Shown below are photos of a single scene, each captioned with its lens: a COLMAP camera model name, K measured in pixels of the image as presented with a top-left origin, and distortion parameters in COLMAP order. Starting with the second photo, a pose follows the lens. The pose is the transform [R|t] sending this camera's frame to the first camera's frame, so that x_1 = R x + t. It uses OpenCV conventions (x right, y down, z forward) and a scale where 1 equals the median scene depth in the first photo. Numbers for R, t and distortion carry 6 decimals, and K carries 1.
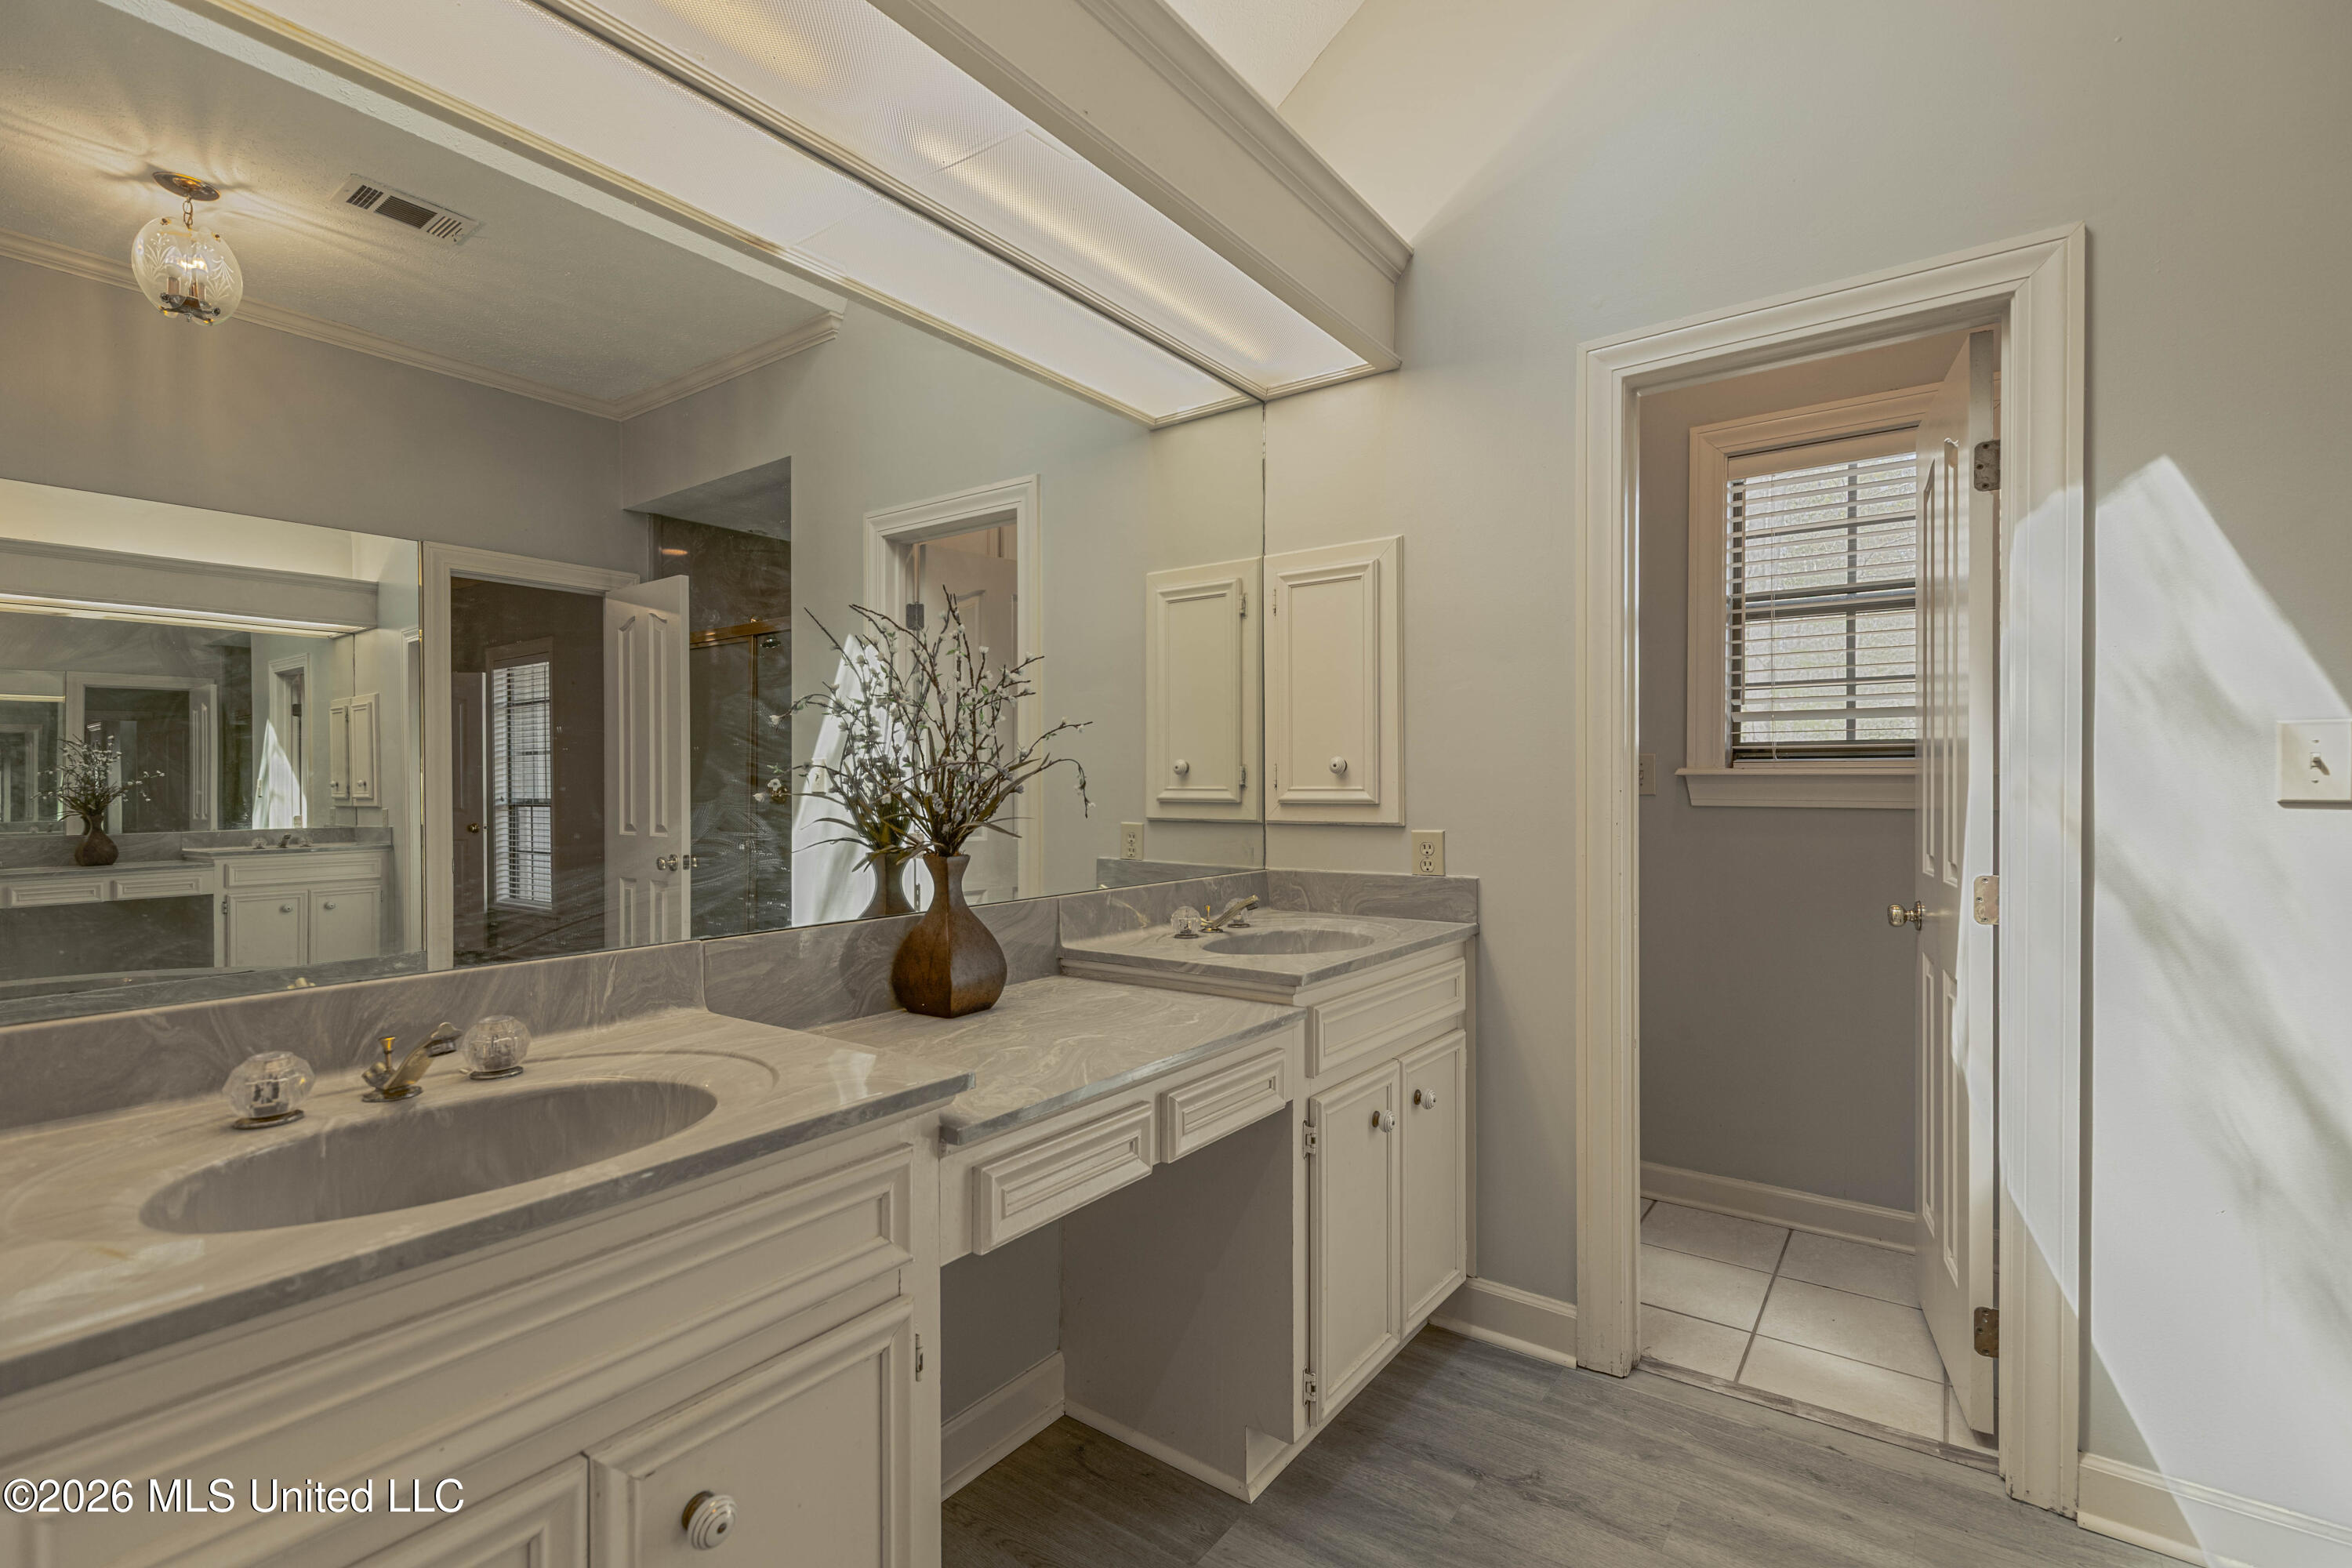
lens RADIAL K [[1091.8, 0, 1181.8], [0, 1091.8, 786.5], [0, 0, 1]] dist [0.022514, 0.000126]
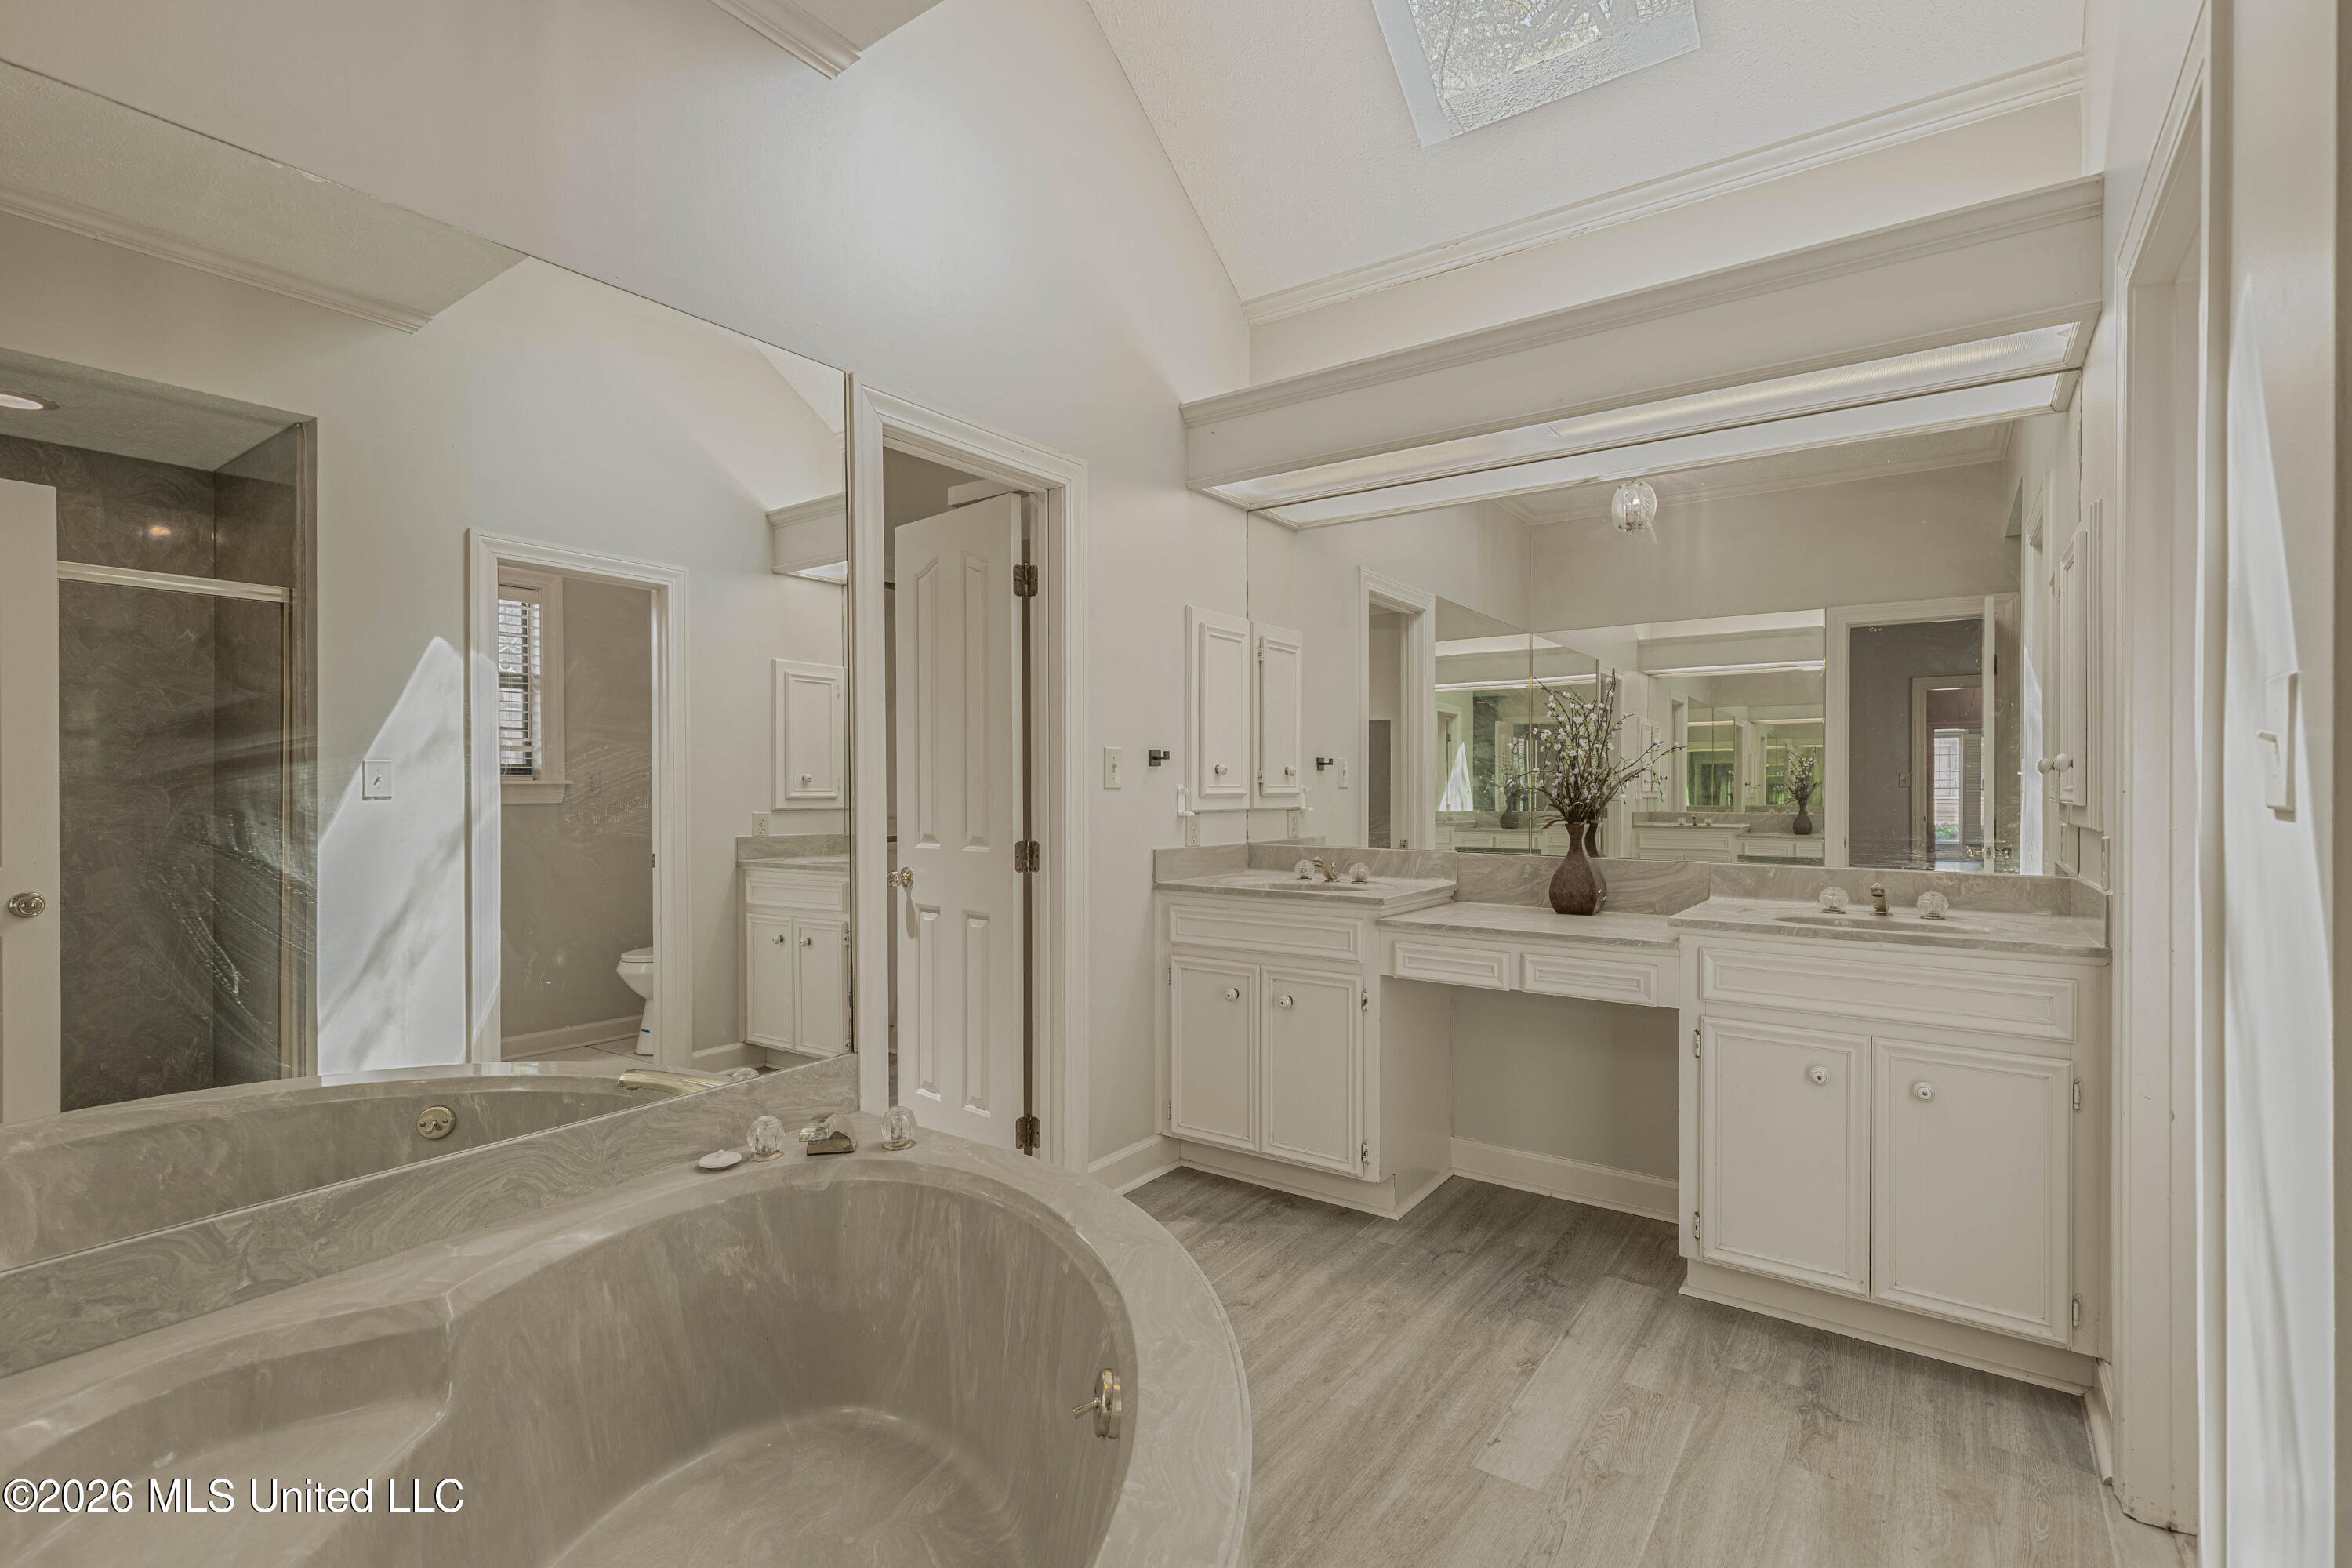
lens RADIAL K [[1076.7, 0, 1180.6], [0, 1076.7, 767.0], [0, 0, 1]] dist [0.018173, -0.000815]
pose [[0.003205, -0.009535, -0.999949, 1.418830], [-0.006591, 0.999933, -0.009556, -0.007087], [0.999973, 0.006622, 0.003142, 0.340344]]
